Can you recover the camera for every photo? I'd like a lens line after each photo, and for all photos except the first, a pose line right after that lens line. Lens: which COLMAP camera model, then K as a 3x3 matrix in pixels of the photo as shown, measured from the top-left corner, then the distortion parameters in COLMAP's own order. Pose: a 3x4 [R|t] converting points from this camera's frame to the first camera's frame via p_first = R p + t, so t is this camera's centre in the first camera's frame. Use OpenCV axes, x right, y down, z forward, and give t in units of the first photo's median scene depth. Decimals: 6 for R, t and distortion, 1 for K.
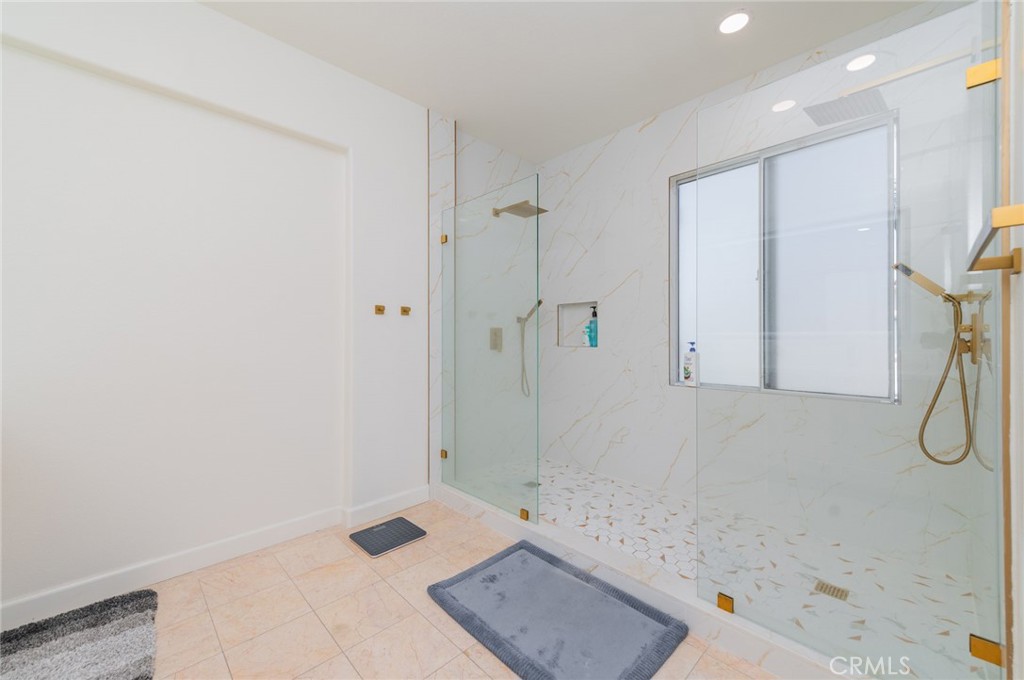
lens RADIAL K [[402.1, 0, 518.6], [0, 402.1, 336.5], [0, 0, 1]] dist [0.013067, -0.003330]
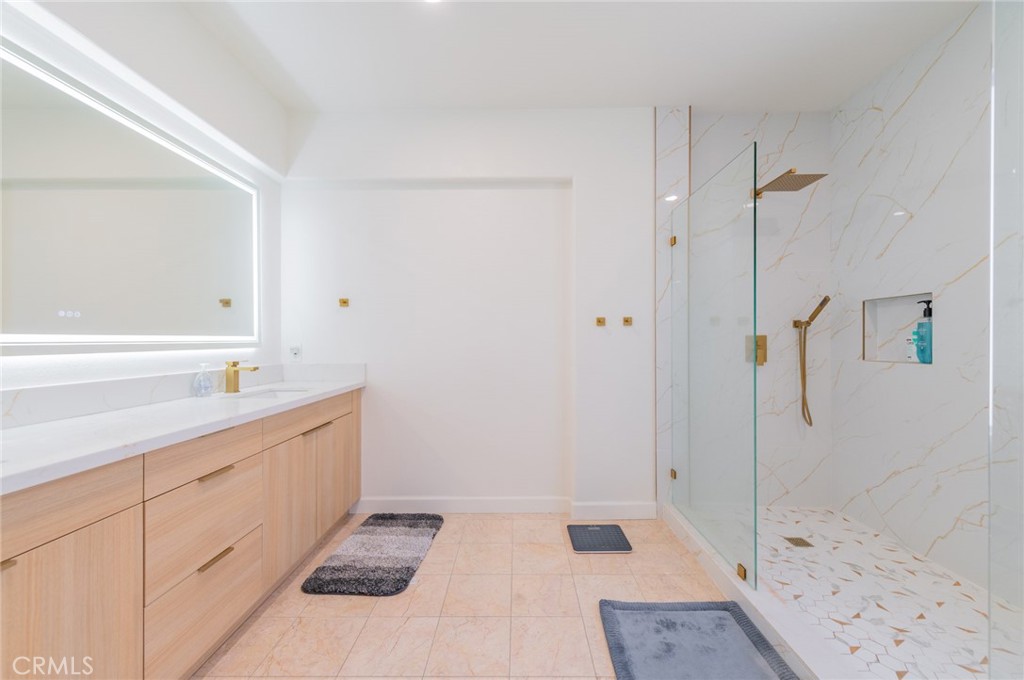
lens RADIAL K [[402.1, 0, 515.8], [0, 402.1, 341.9], [0, 0, 1]] dist [0.013067, -0.003330]
pose [[0.704656, 0.001351, -0.709548, 0.257276], [0.005380, 0.999959, 0.007247, -0.024045], [0.709529, -0.008923, 0.704620, 0.109367]]
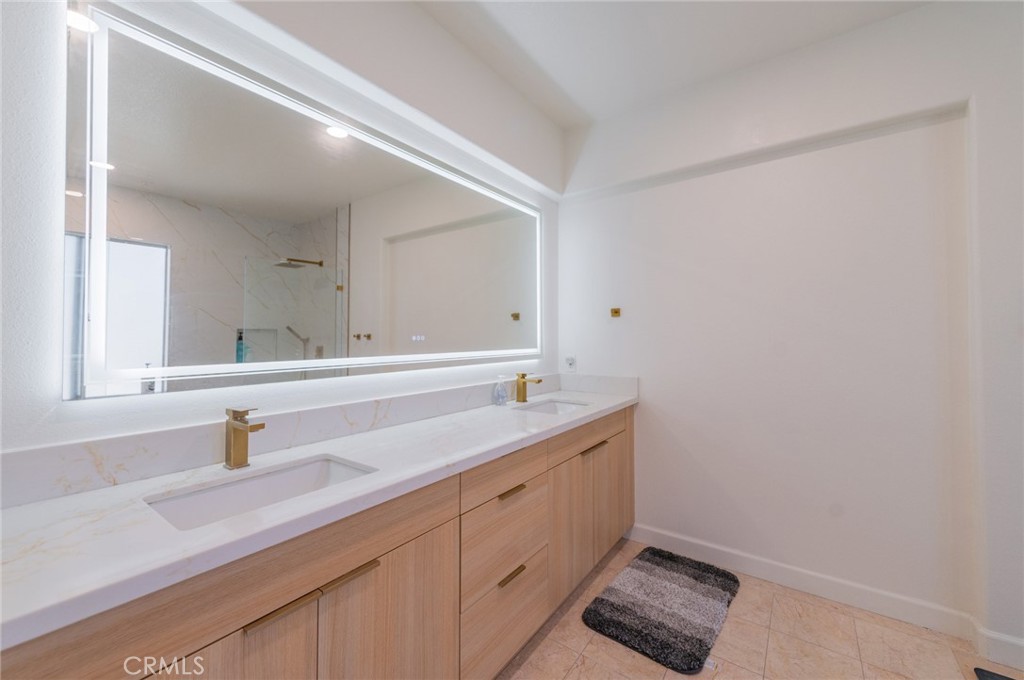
lens RADIAL K [[402.1, 0, 513.0], [0, 402.1, 335.4], [0, 0, 1]] dist [0.013067, -0.003330]
pose [[0.159461, -0.008074, -0.987171, 0.131199], [0.008025, 0.999944, -0.006882, -0.064727], [0.987172, -0.006824, 0.159517, 0.120316]]
